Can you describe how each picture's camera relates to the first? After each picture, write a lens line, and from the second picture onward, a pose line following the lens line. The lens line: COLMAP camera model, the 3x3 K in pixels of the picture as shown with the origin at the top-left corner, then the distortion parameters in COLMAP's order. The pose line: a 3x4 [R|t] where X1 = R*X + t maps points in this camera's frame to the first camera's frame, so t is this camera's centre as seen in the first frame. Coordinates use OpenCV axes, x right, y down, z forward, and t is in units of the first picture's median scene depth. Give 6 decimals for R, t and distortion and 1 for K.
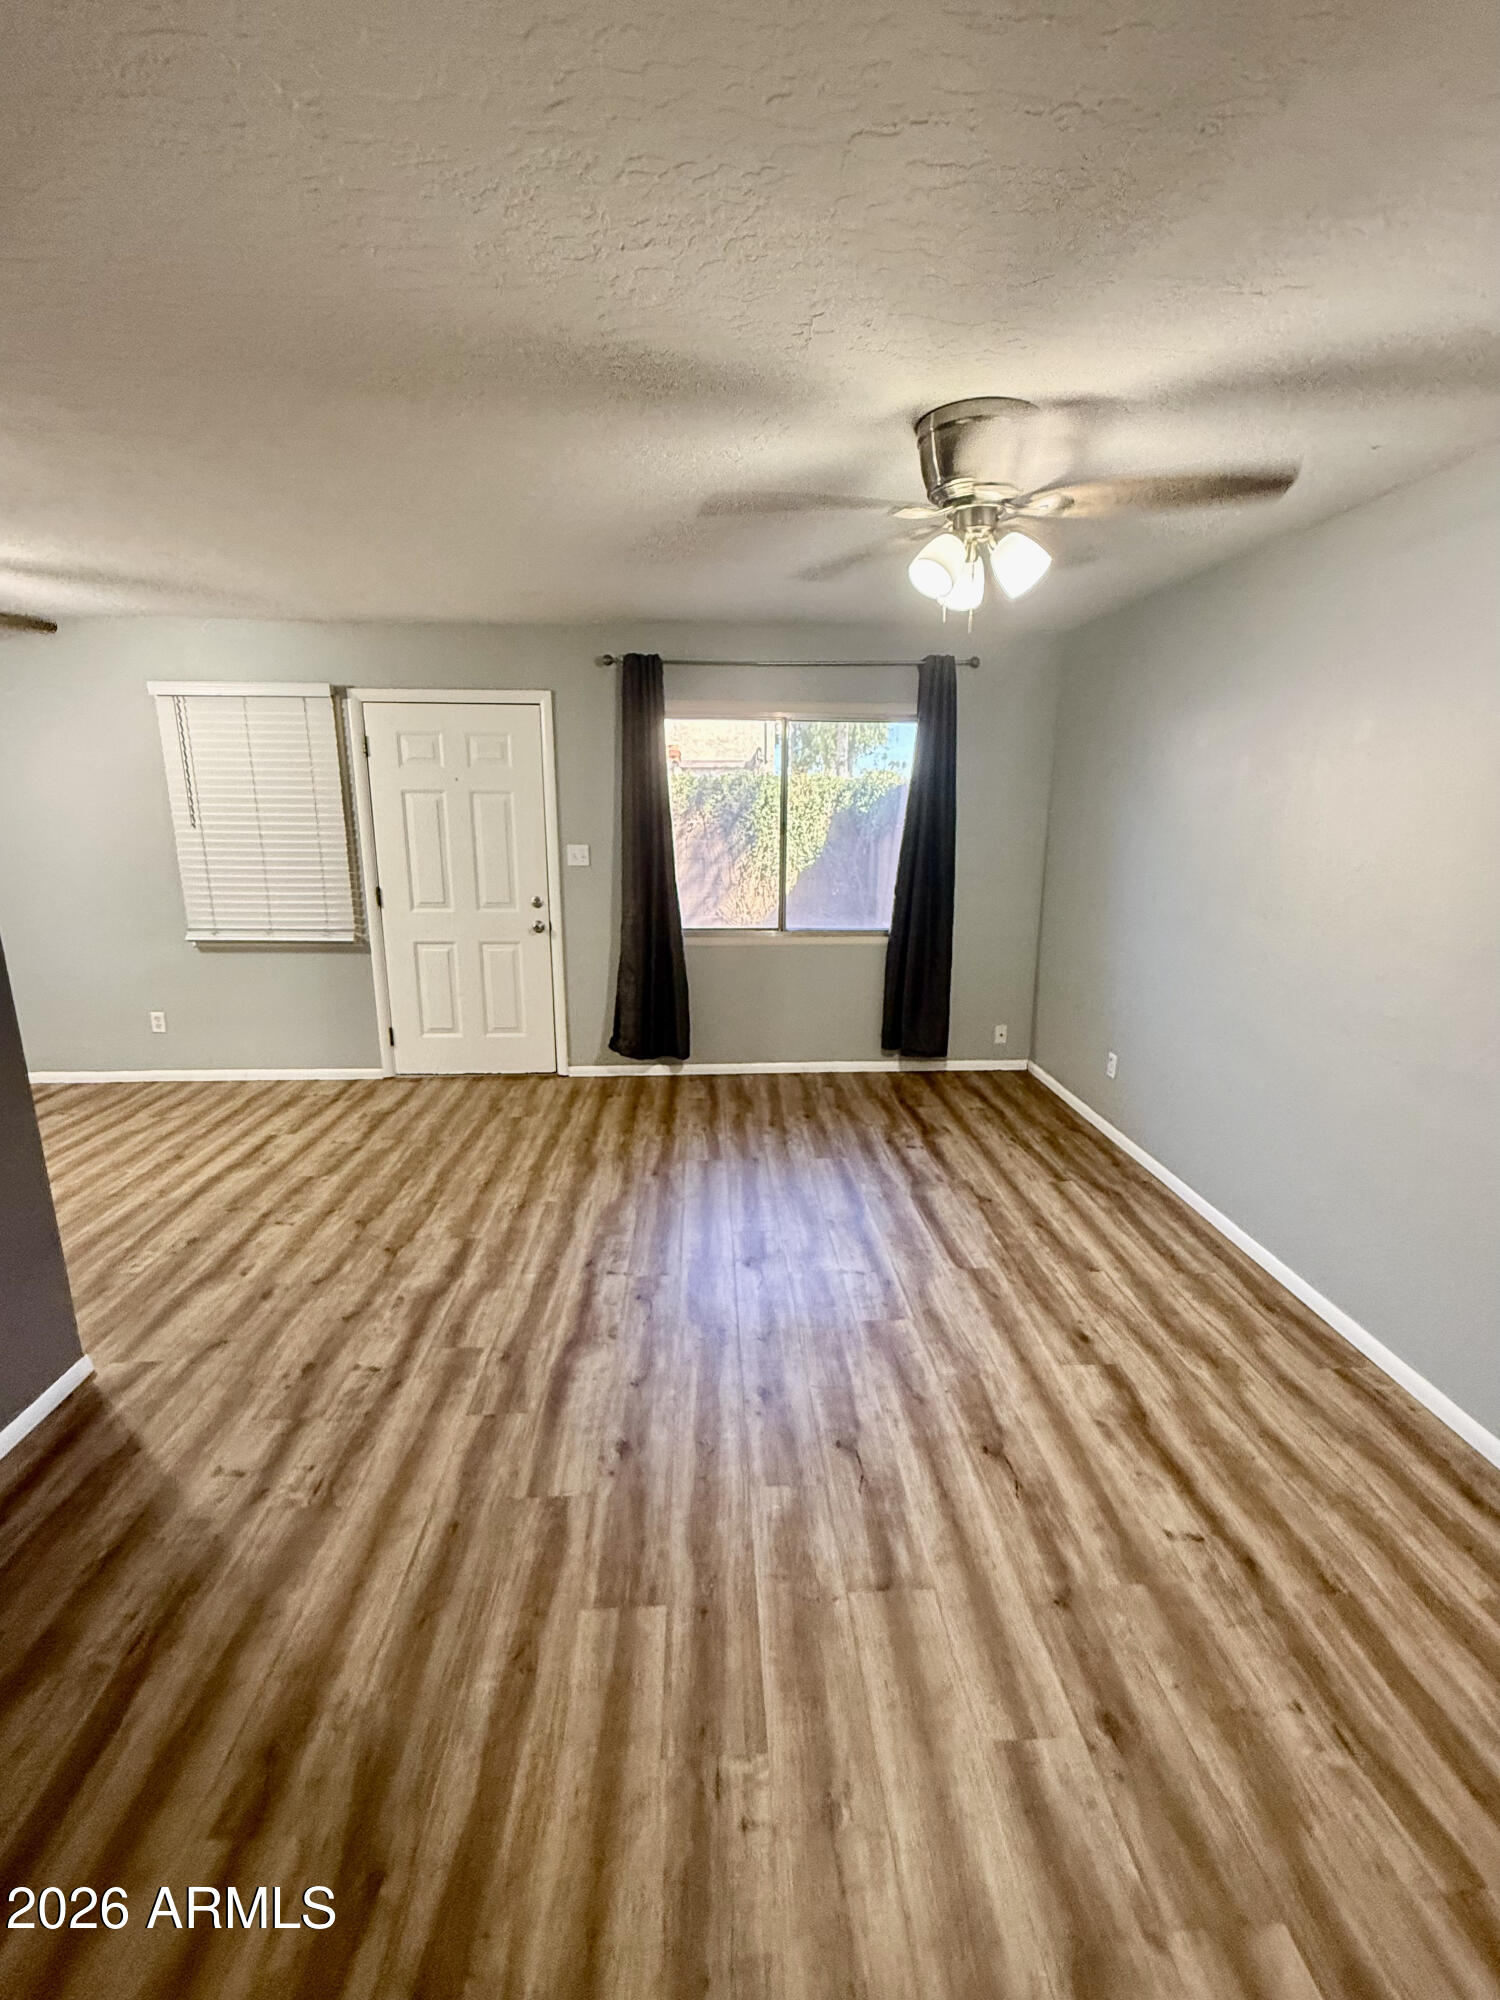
lens RADIAL K [[859.4, 0, 742.0], [0, 859.4, 994.4], [0, 0, 1]] dist [0.000681, -0.000058]
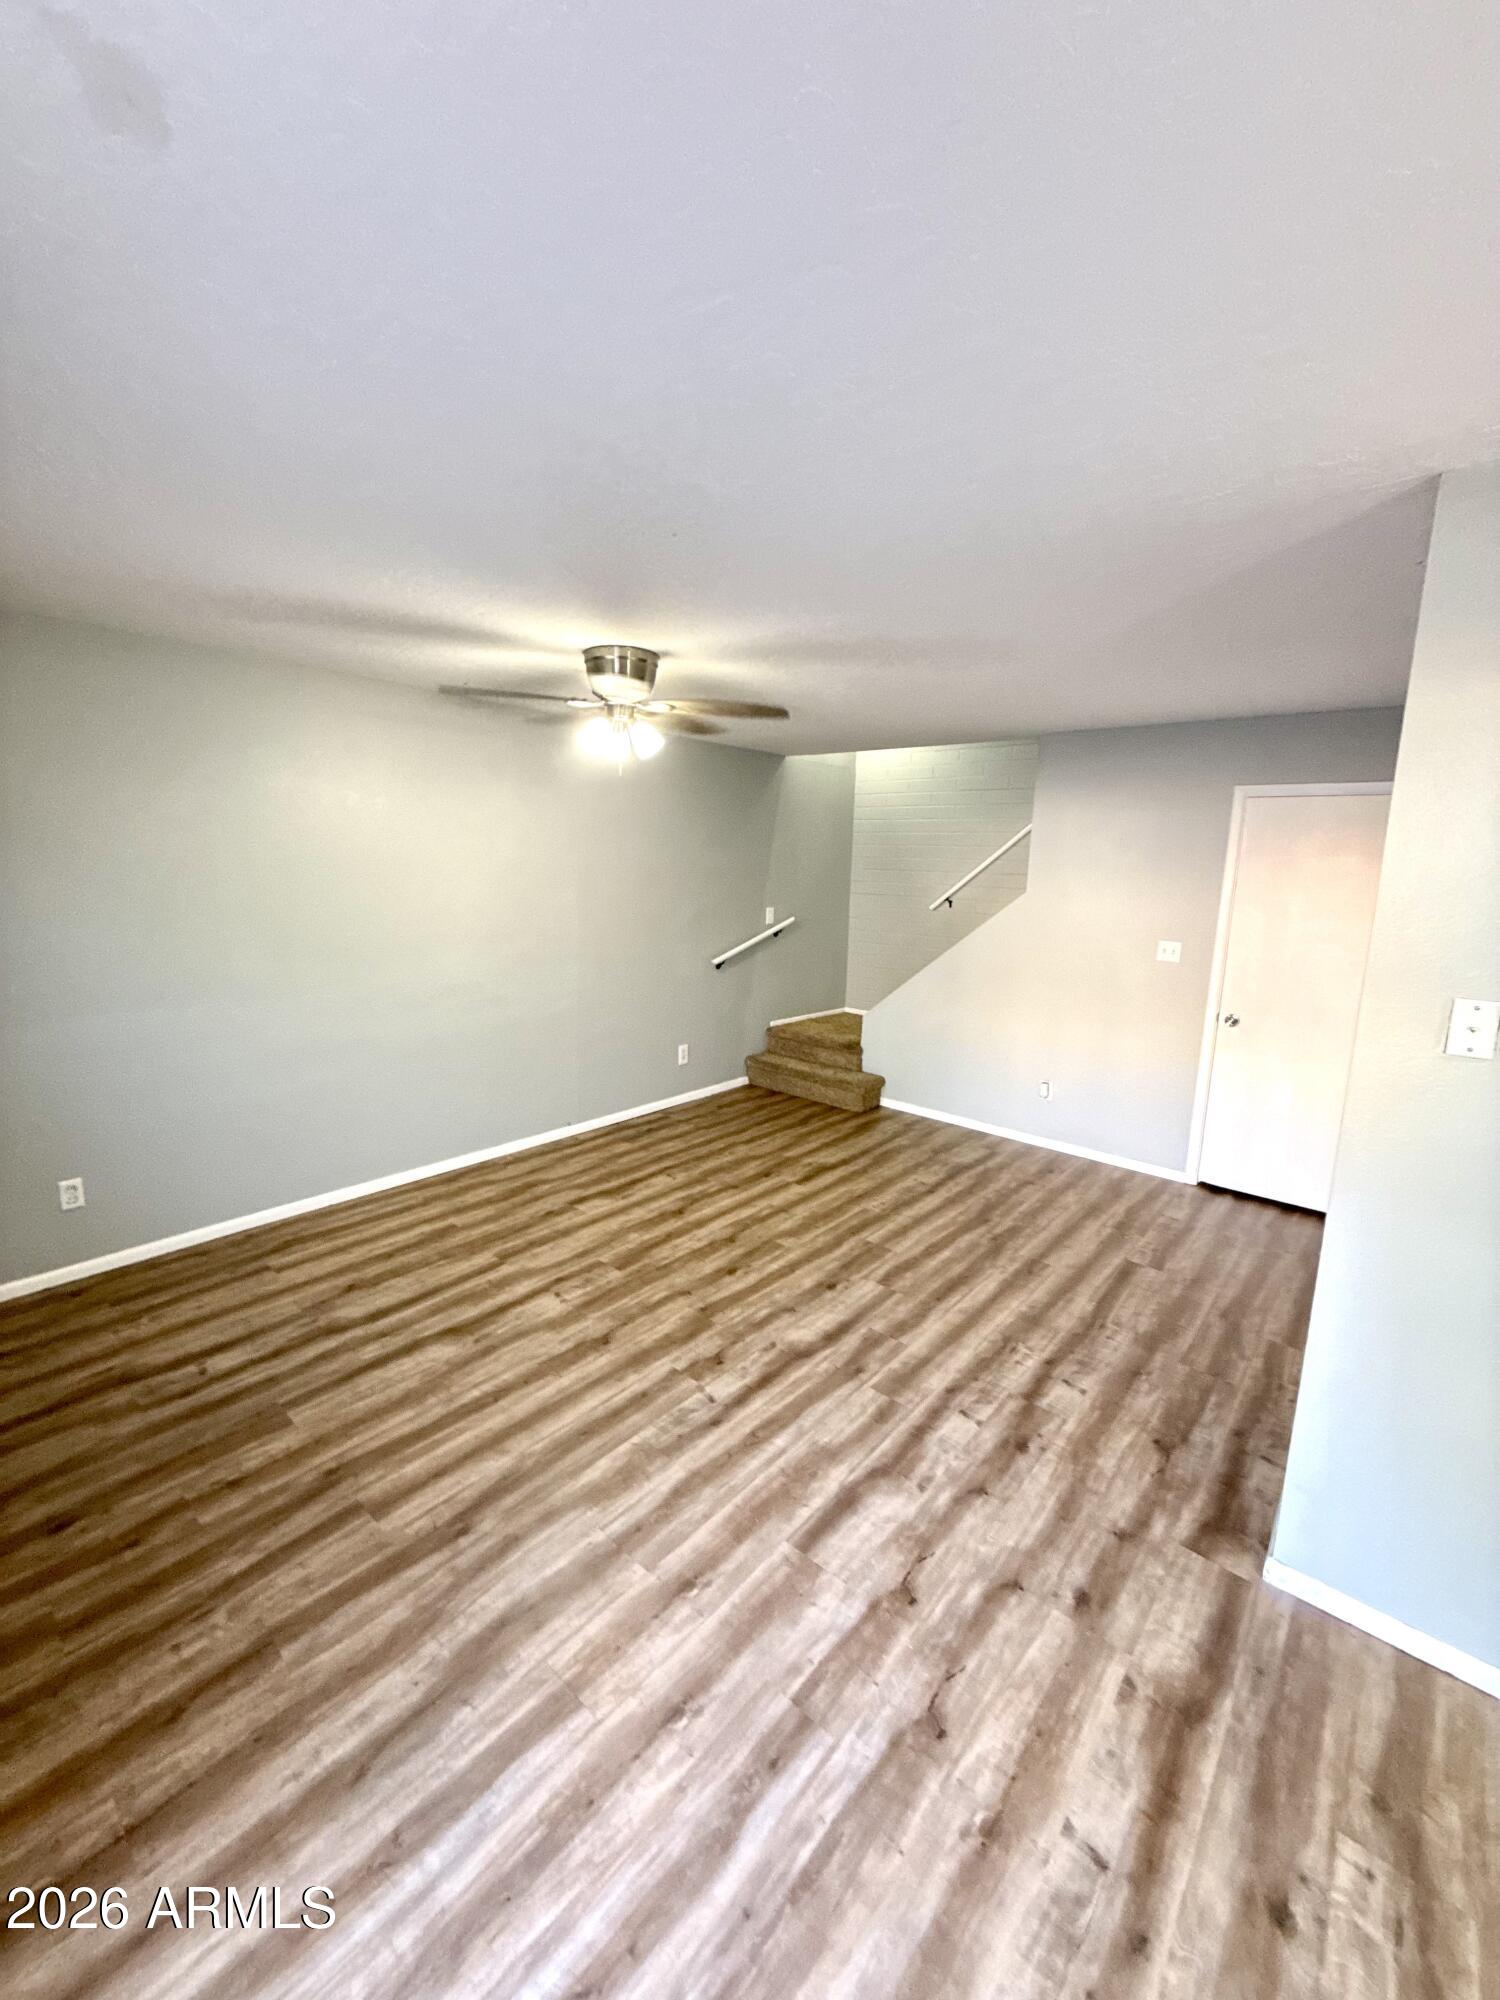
lens RADIAL K [[791.3, 0, 748.8], [0, 791.3, 996.5], [0, 0, 1]] dist [-0.001739, 0.000658]
pose [[-0.722360, -0.141974, 0.676786, -0.739317], [0.125903, 0.935337, 0.330594, -0.376709], [-0.679959, 0.324017, -0.657775, 1.484261]]
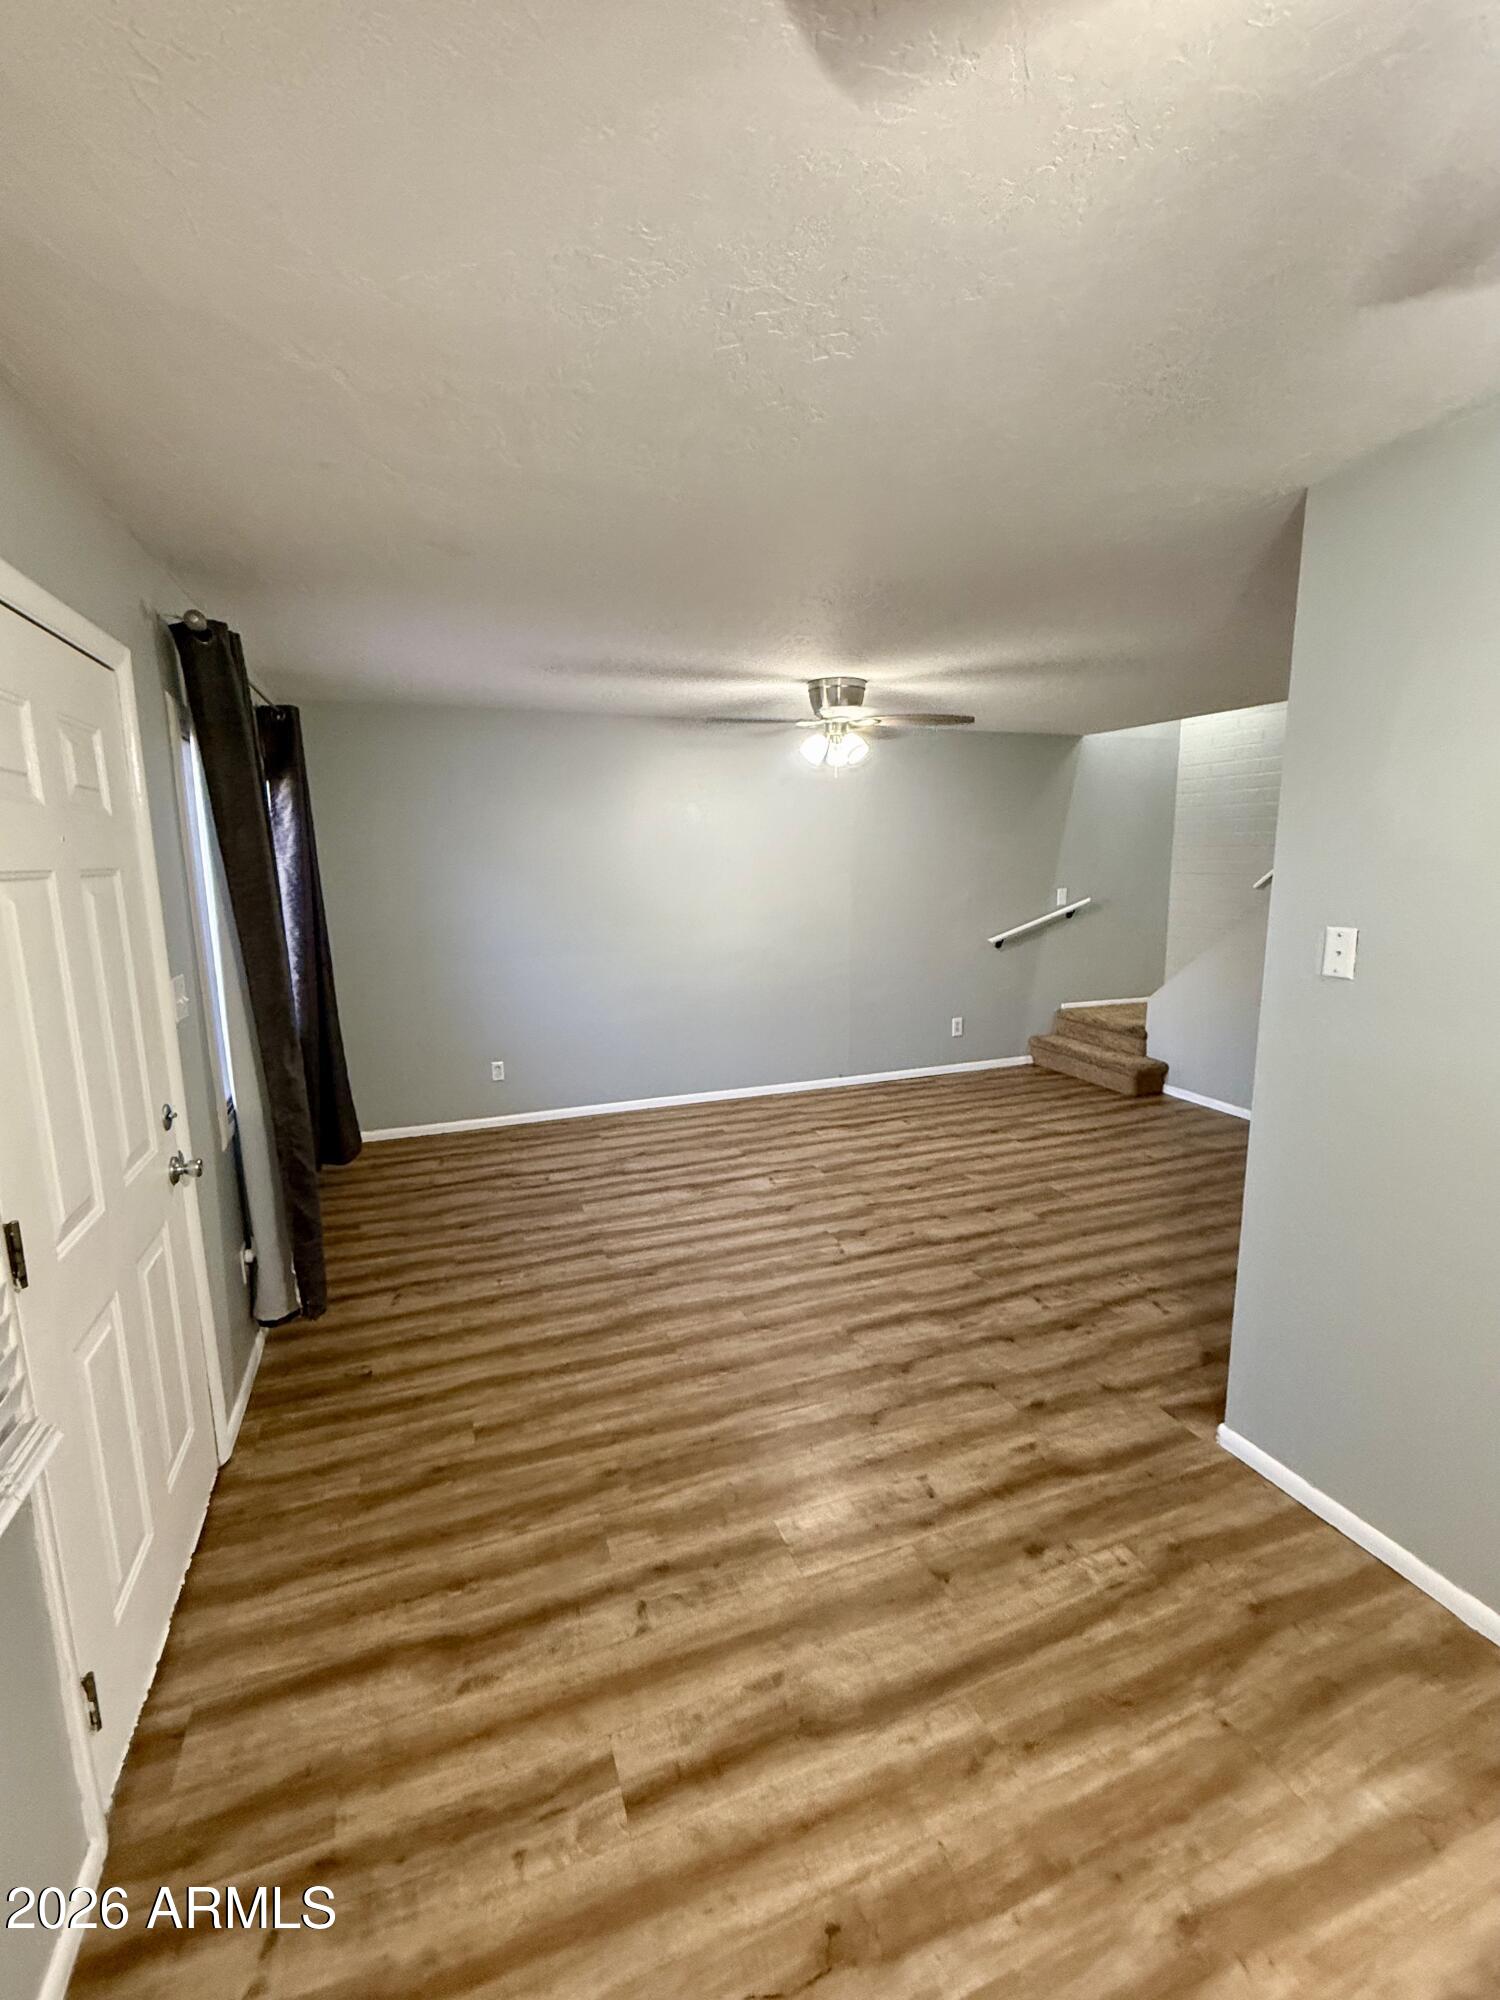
lens RADIAL K [[859.4, 0, 753.0], [0, 859.4, 995.6], [0, 0, 1]] dist [0.000681, -0.000058]
pose [[-0.312708, -0.159166, 0.936419, -1.265472], [0.224915, 0.945415, 0.235803, -0.349713], [-0.922837, 0.284352, -0.259840, 1.416622]]
